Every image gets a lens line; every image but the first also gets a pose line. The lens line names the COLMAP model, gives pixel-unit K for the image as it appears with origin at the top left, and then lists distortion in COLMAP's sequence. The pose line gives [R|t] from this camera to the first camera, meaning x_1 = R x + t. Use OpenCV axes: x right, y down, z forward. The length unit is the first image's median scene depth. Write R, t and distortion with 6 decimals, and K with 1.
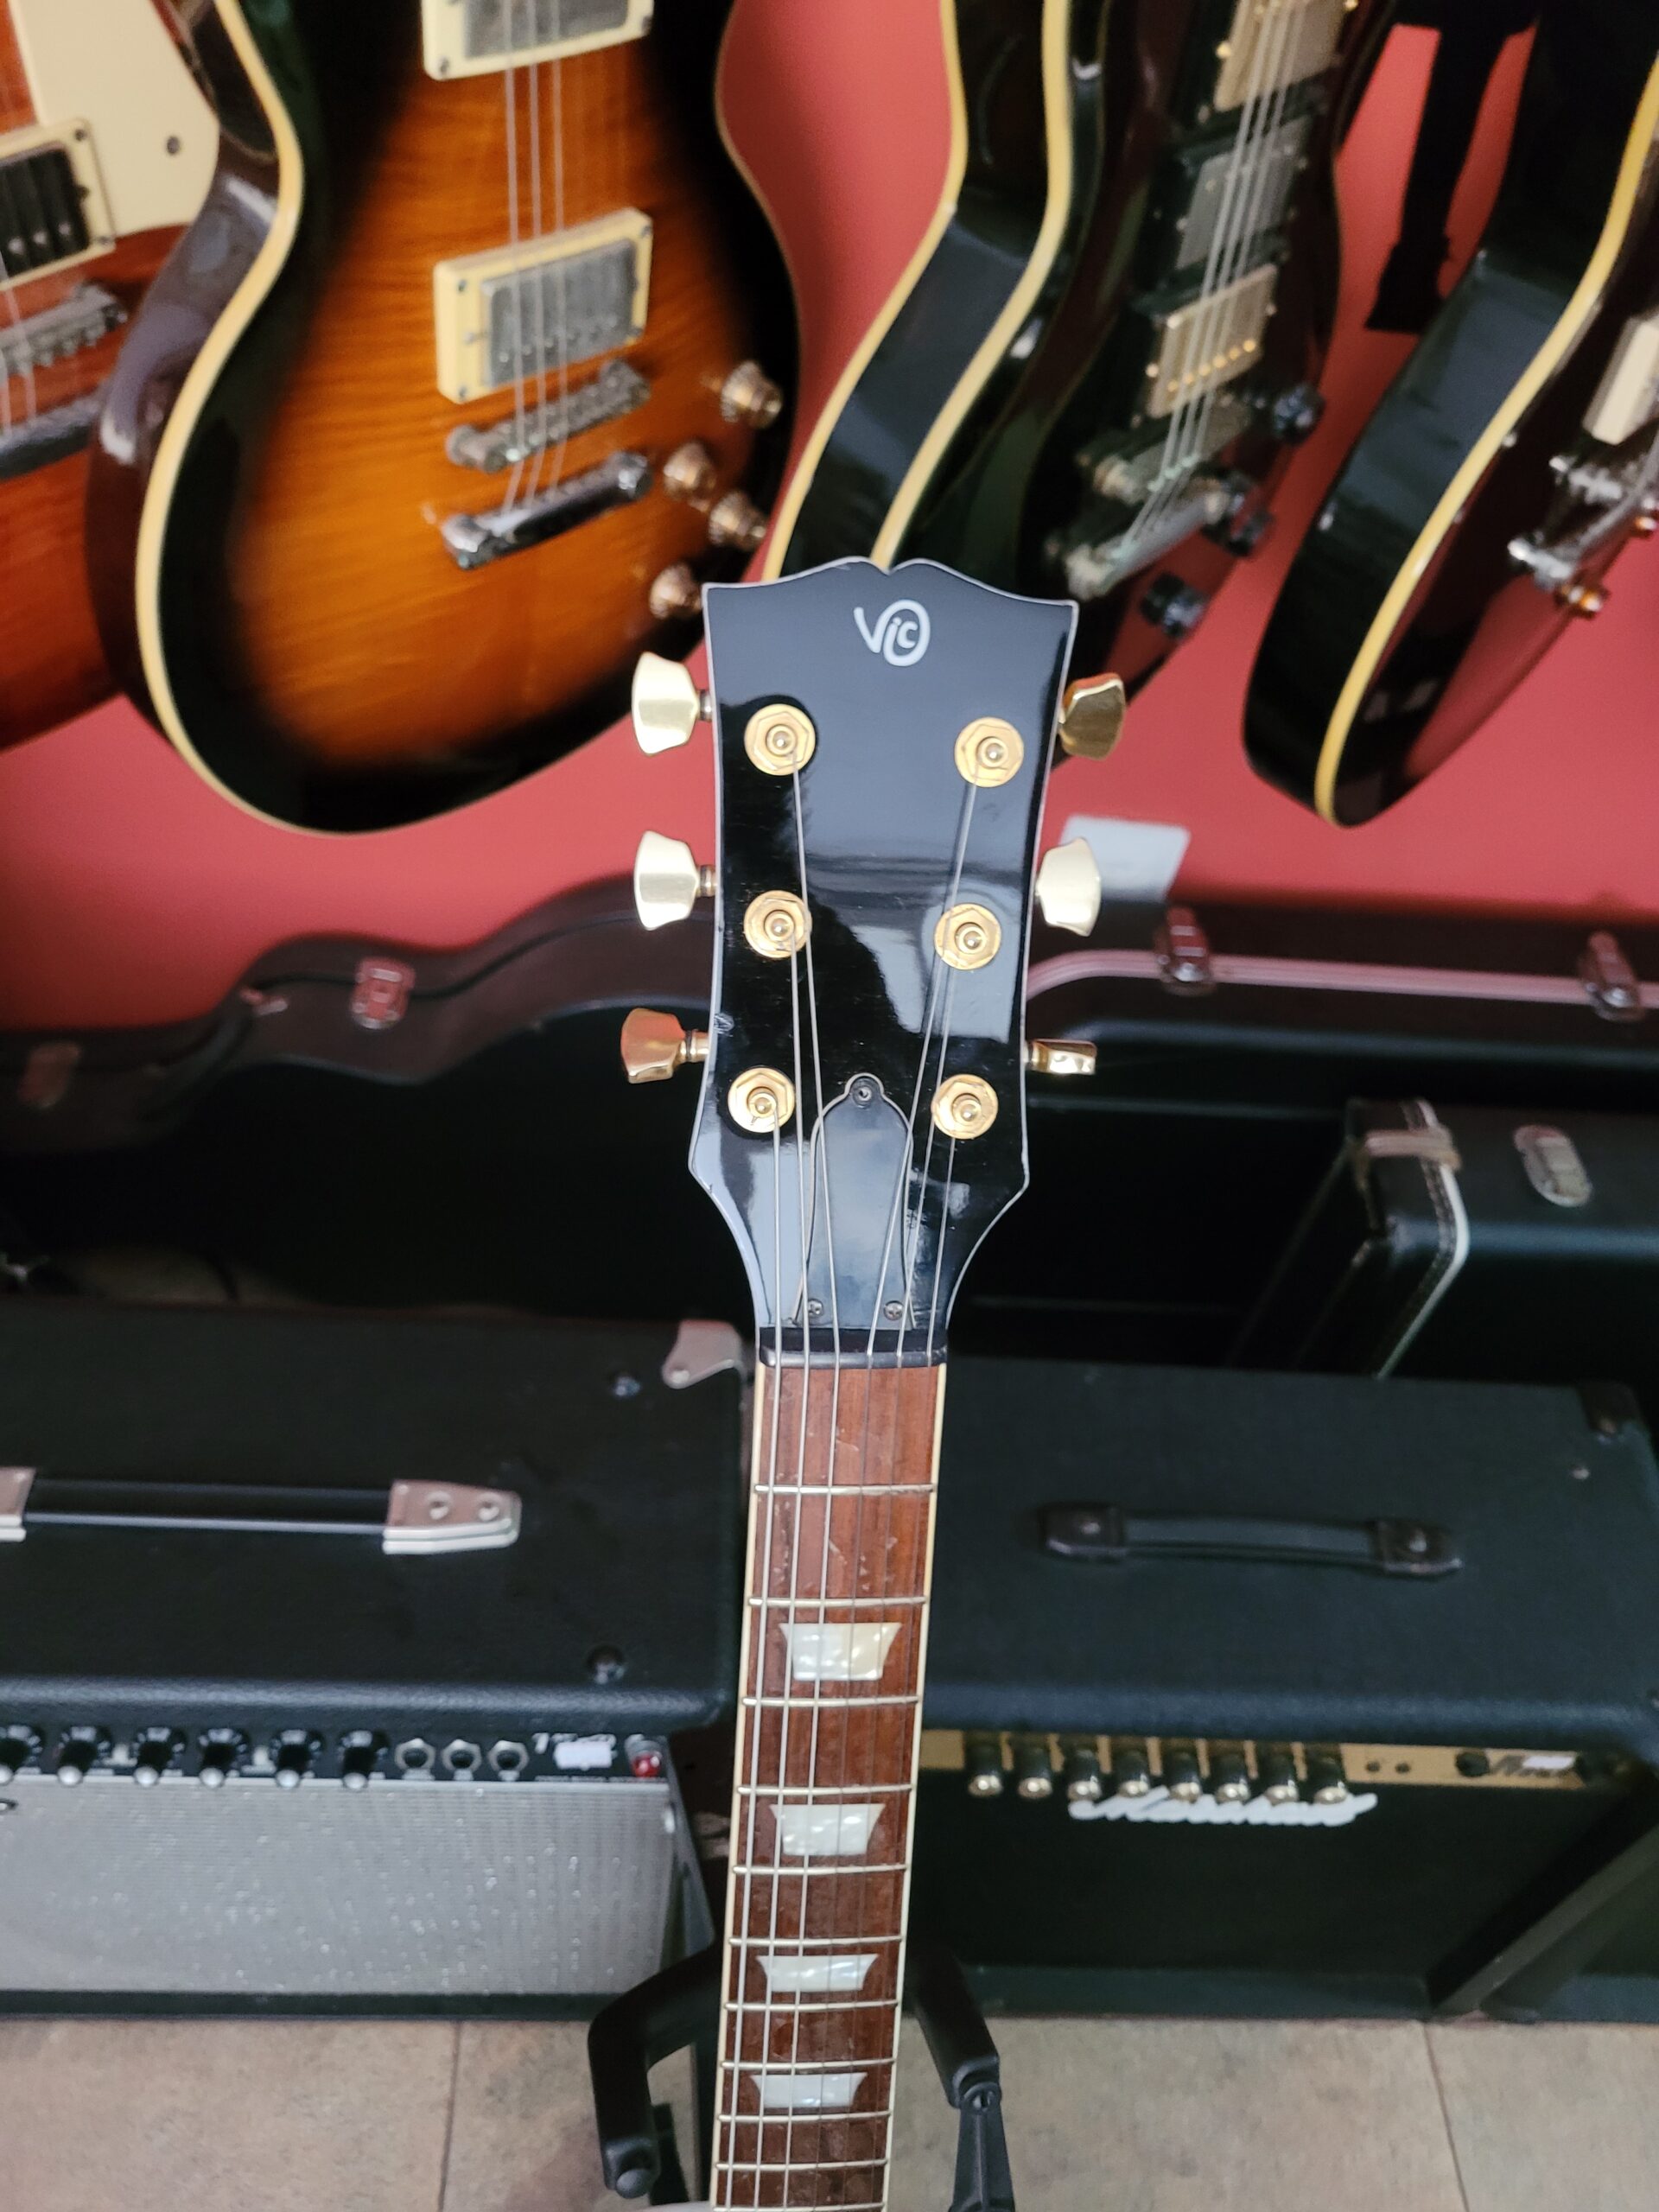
lens RADIAL K [[1713.6, 0, 823.0], [0, 1713.6, 1109.5], [0, 0, 1]] dist [-0.002729, 0.000425]
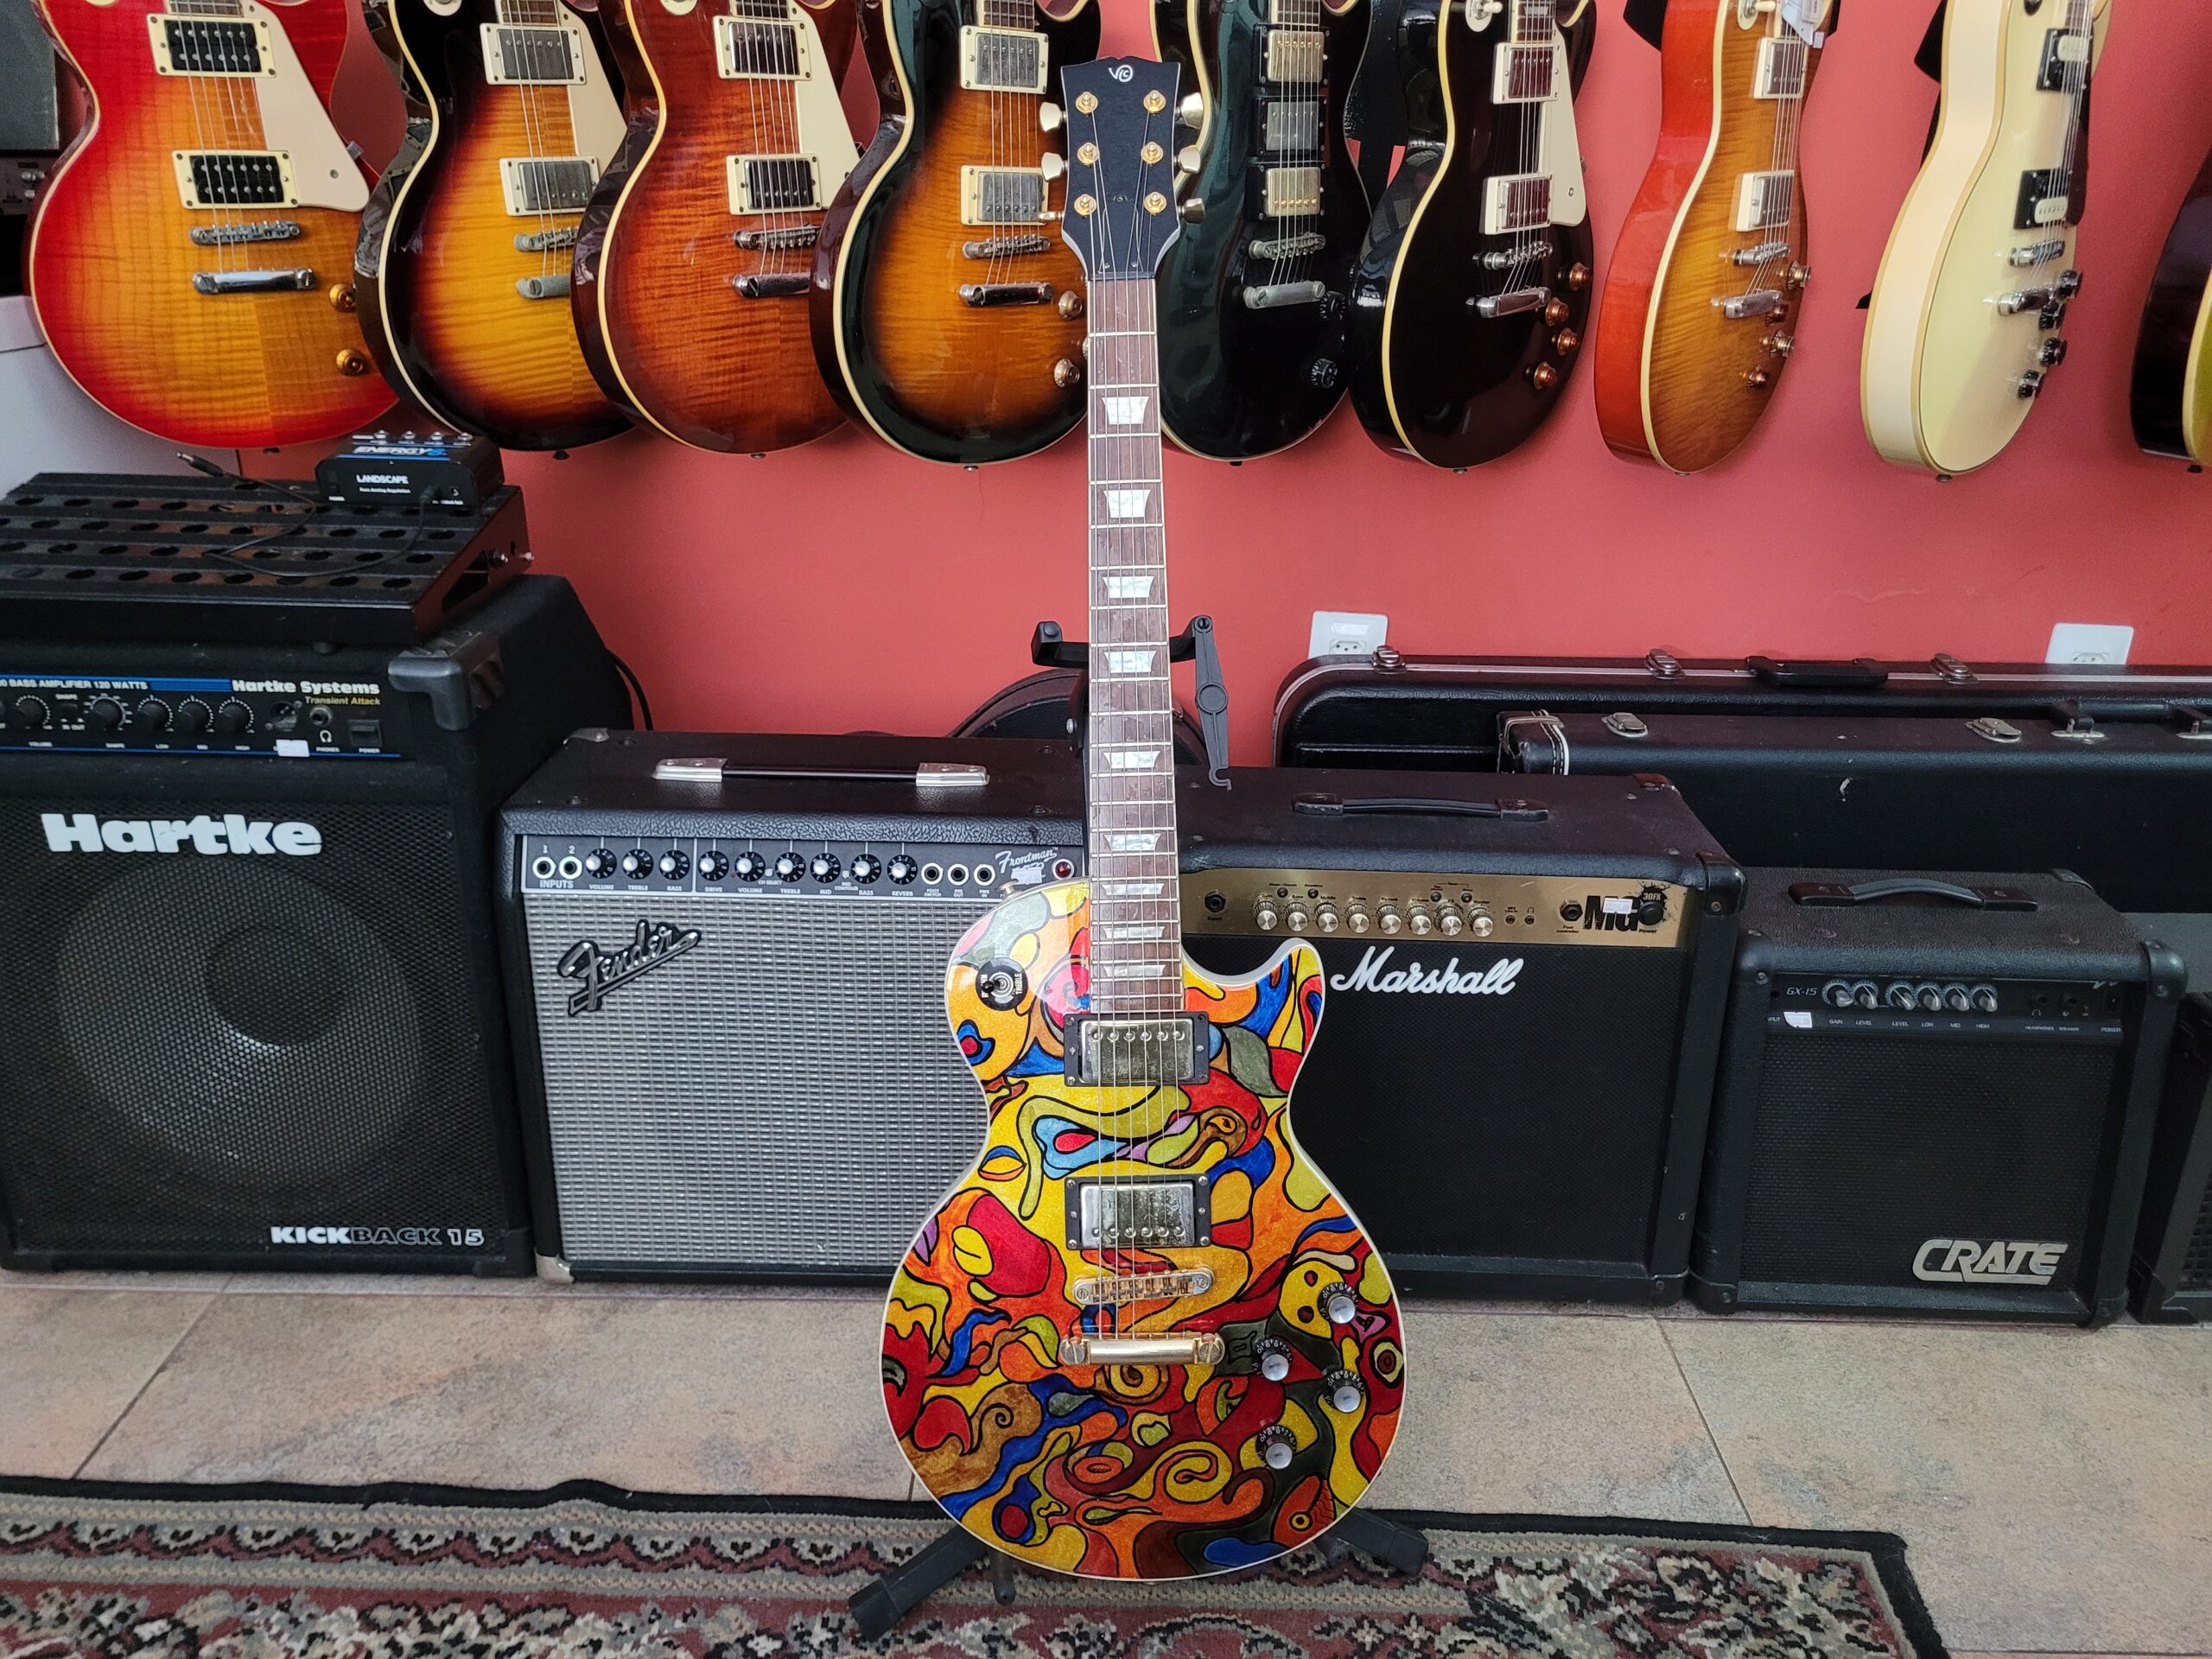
lens RADIAL K [[1684.0, 0, 1117.0], [0, 1684.0, 810.0], [0, 0, 1]] dist [0.038661, -0.016848]
pose [[0.995792, -0.070303, -0.058790, 0.056807], [0.035201, 0.885704, -0.462915, 1.110014], [0.084615, 0.458897, 0.884451, -0.538482]]
